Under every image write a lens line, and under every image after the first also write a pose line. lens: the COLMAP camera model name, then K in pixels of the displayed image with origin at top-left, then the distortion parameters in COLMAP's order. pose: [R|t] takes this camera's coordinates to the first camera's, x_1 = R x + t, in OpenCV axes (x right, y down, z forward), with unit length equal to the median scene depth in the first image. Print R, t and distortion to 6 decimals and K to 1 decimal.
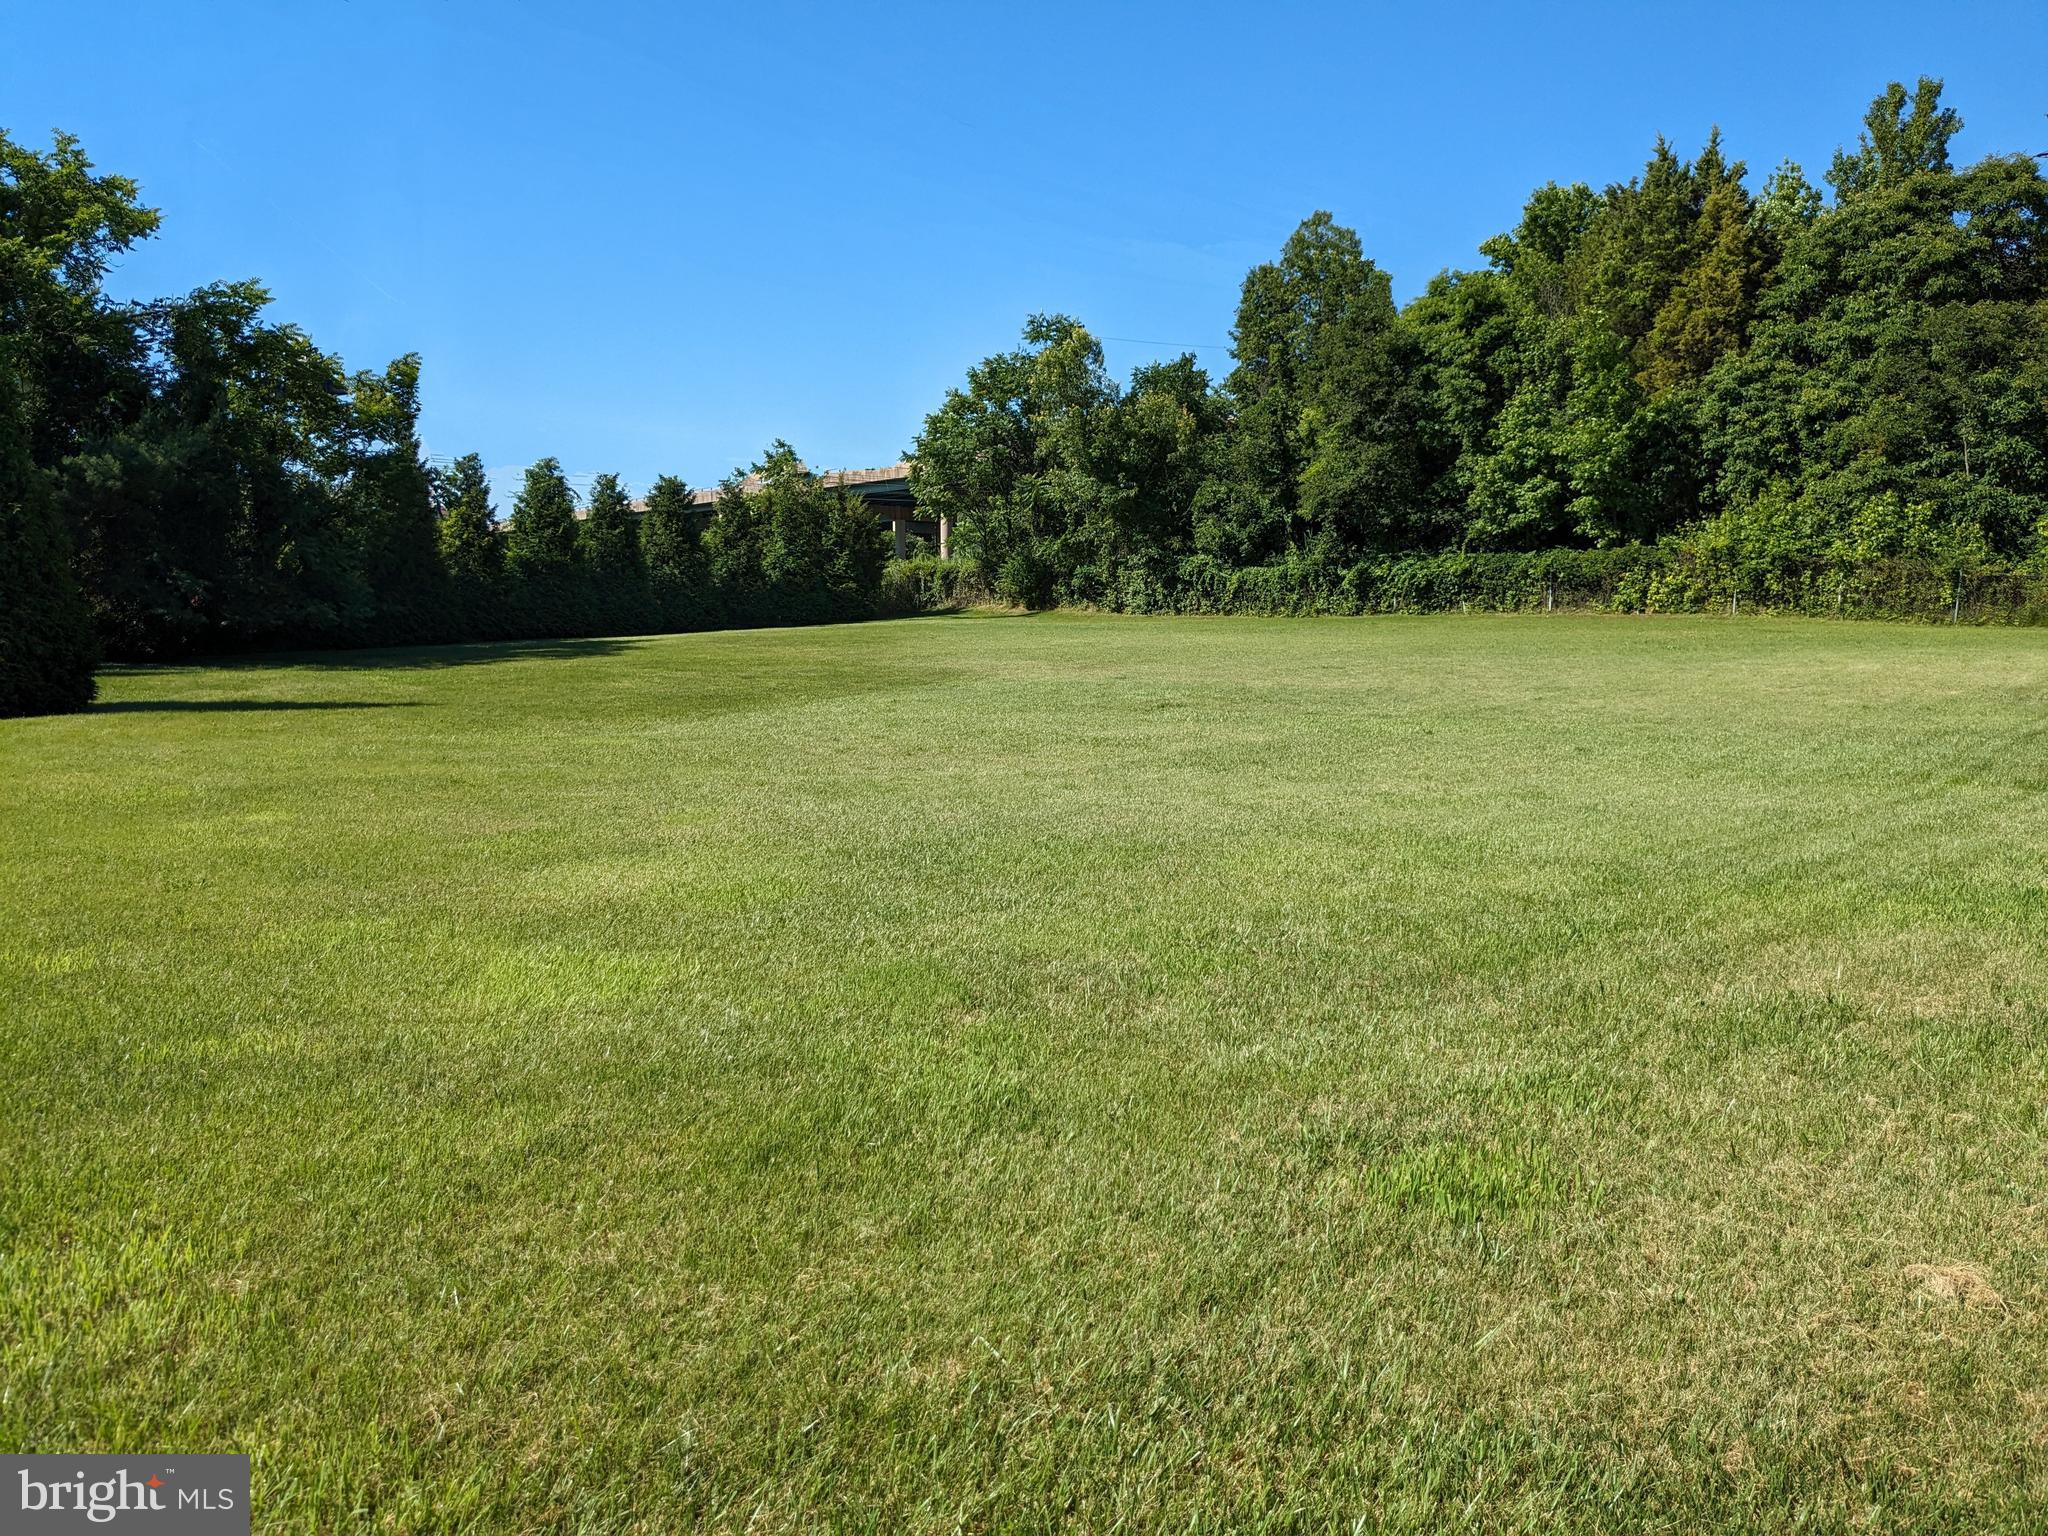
lens RADIAL K [[1614.8, 0, 1012.9], [0, 1614.8, 779.8], [0, 0, 1]] dist [0.067696, -0.079461]
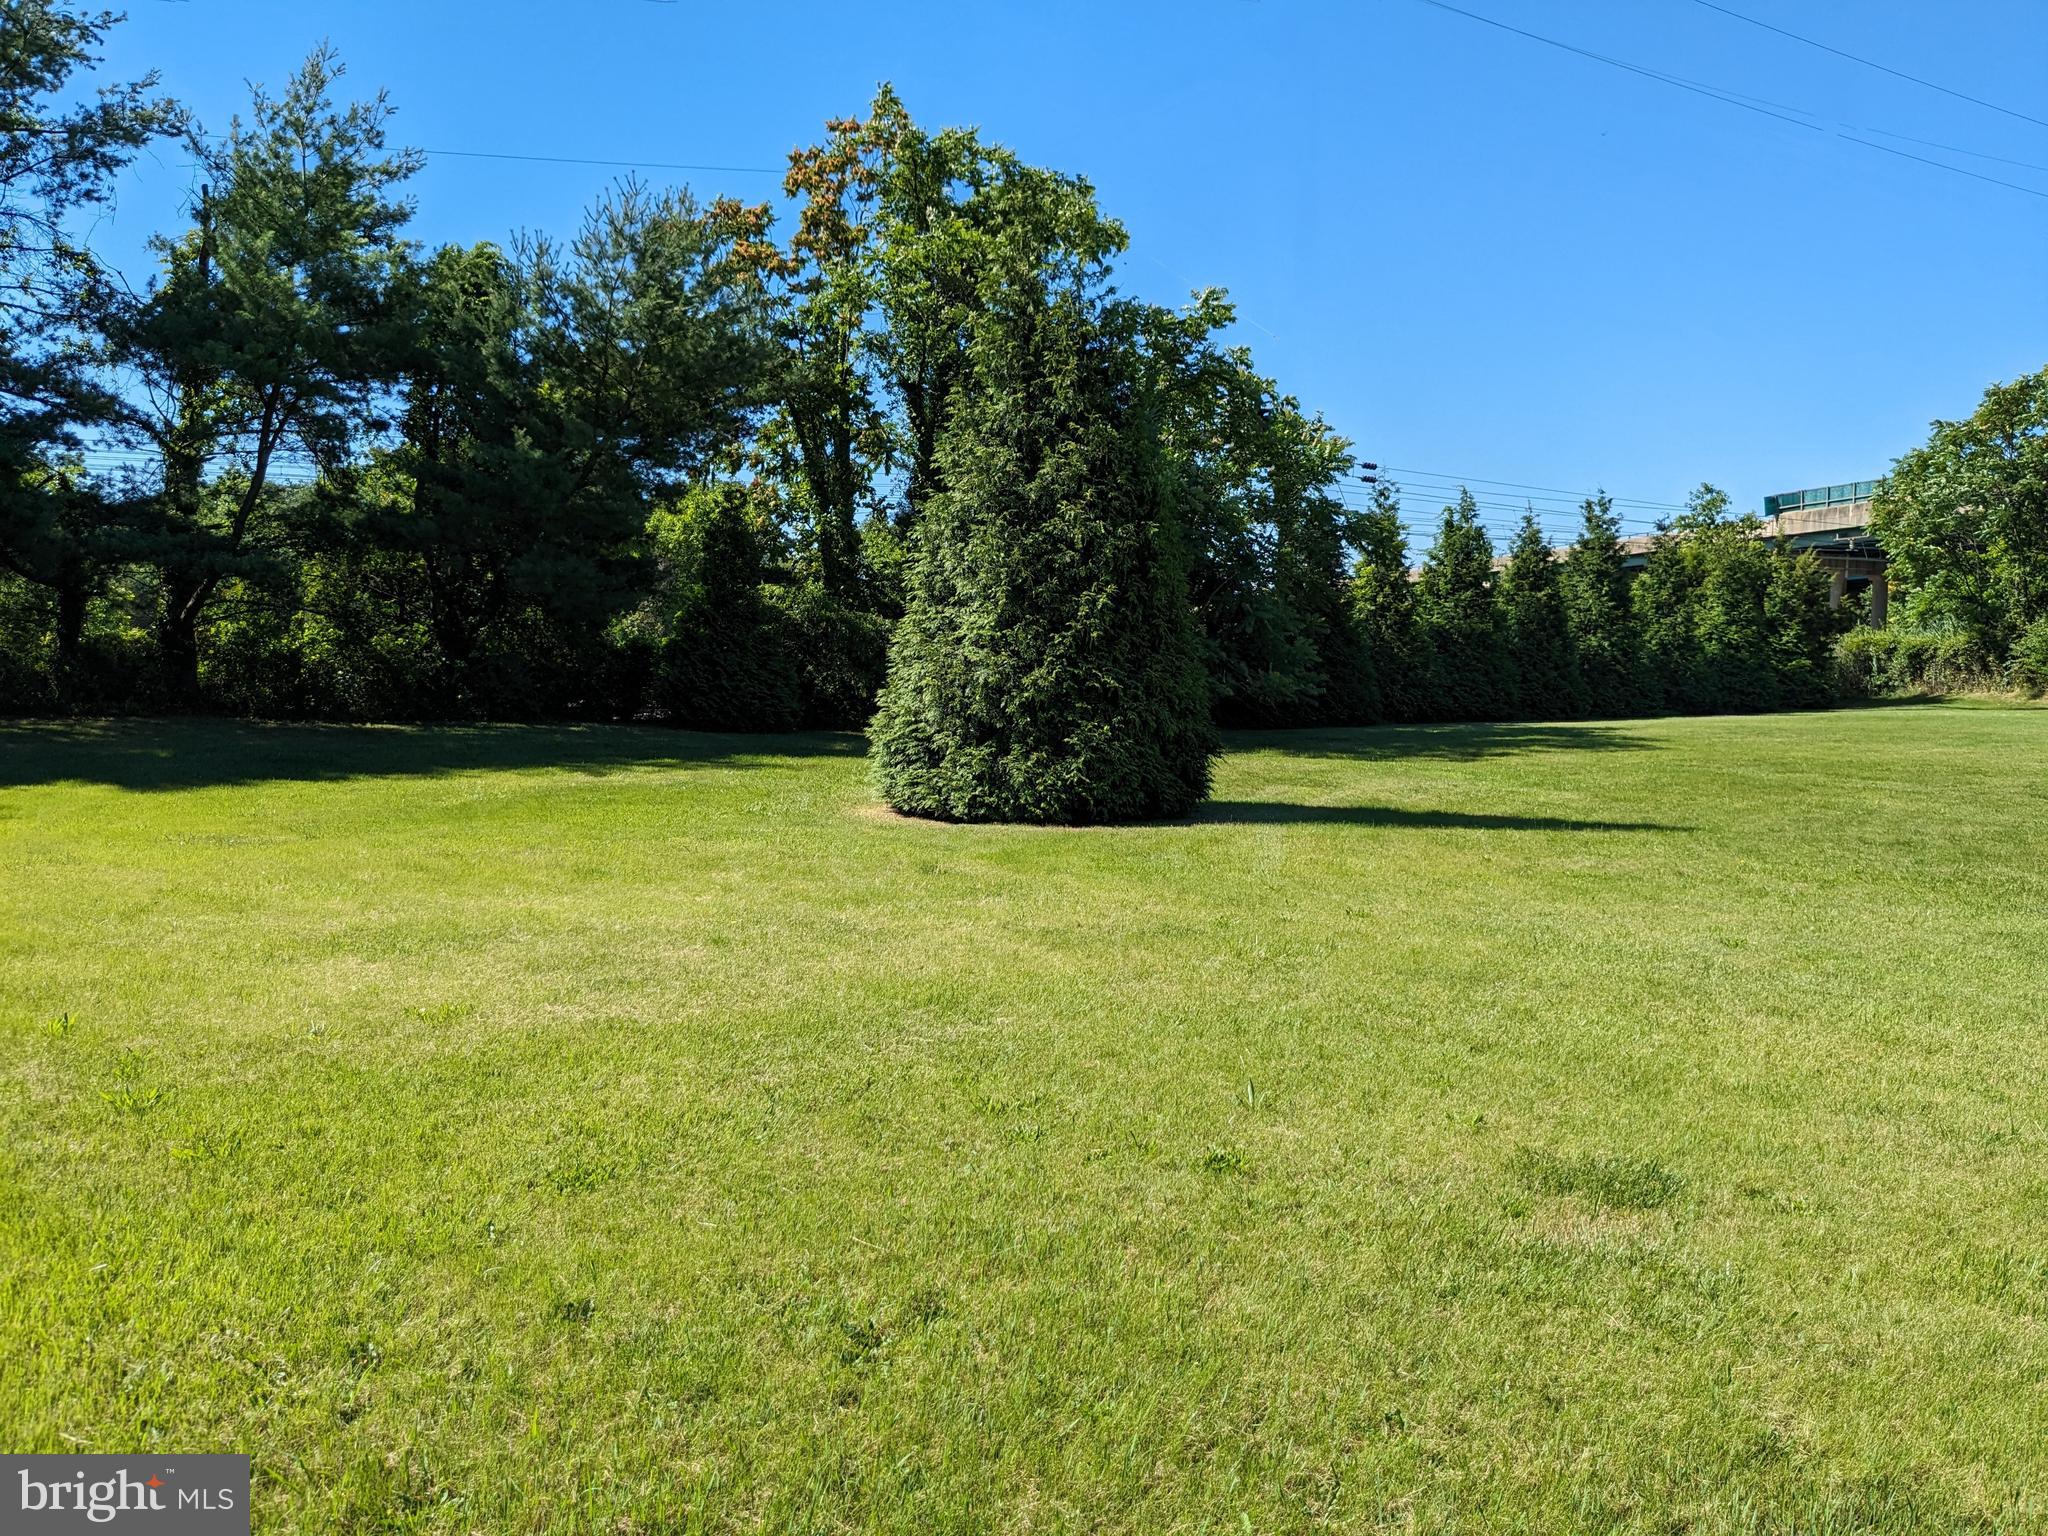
lens RADIAL K [[1614.8, 0, 1018.3], [0, 1614.8, 771.3], [0, 0, 1]] dist [0.067696, -0.079461]
pose [[0.924010, 0.041429, -0.380116, -0.158854], [-0.062385, 0.997127, -0.042973, -0.011011], [0.377244, 0.063421, 0.923940, 0.136771]]
